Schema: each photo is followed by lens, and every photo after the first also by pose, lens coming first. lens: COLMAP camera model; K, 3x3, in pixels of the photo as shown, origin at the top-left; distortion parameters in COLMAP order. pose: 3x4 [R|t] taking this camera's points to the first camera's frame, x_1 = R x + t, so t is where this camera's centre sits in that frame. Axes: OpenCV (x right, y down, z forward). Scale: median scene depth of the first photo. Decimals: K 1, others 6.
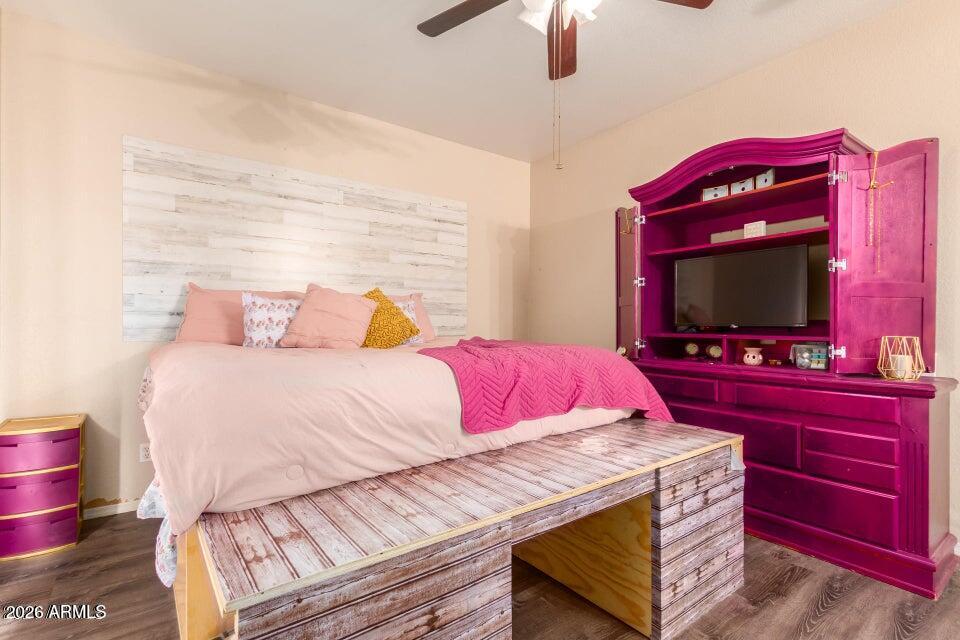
lens RADIAL K [[462.1, 0, 477.9], [0, 462.1, 319.3], [0, 0, 1]] dist [0.016104, -0.003785]
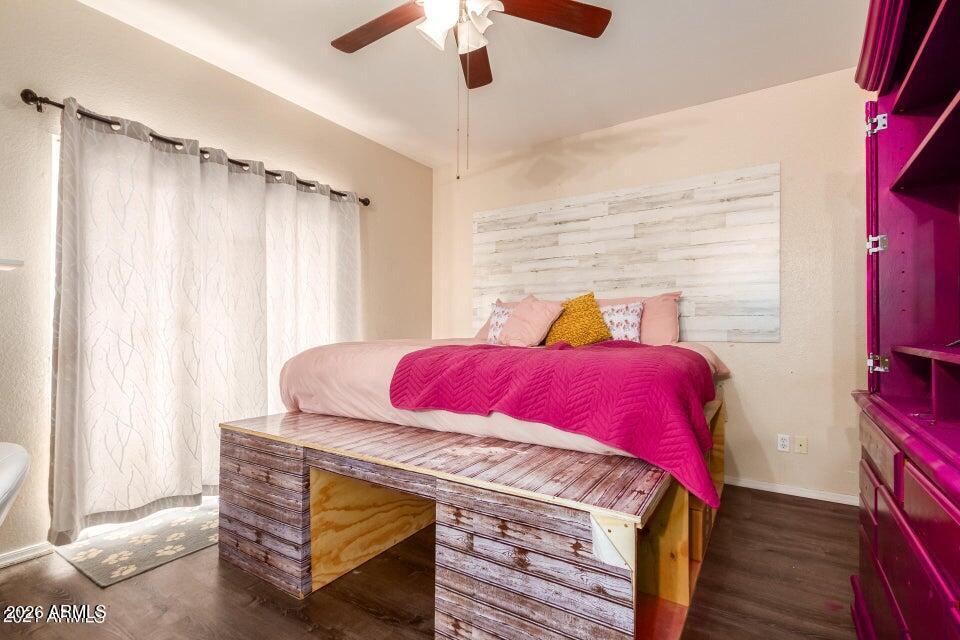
lens RADIAL K [[462.1, 0, 479.7], [0, 462.1, 323.7], [0, 0, 1]] dist [0.016104, -0.003785]
pose [[0.330338, -0.007655, -0.943832, 0.905224], [0.001593, 0.999970, -0.007553, 0.014238], [0.943861, 0.000992, 0.330340, 0.541531]]
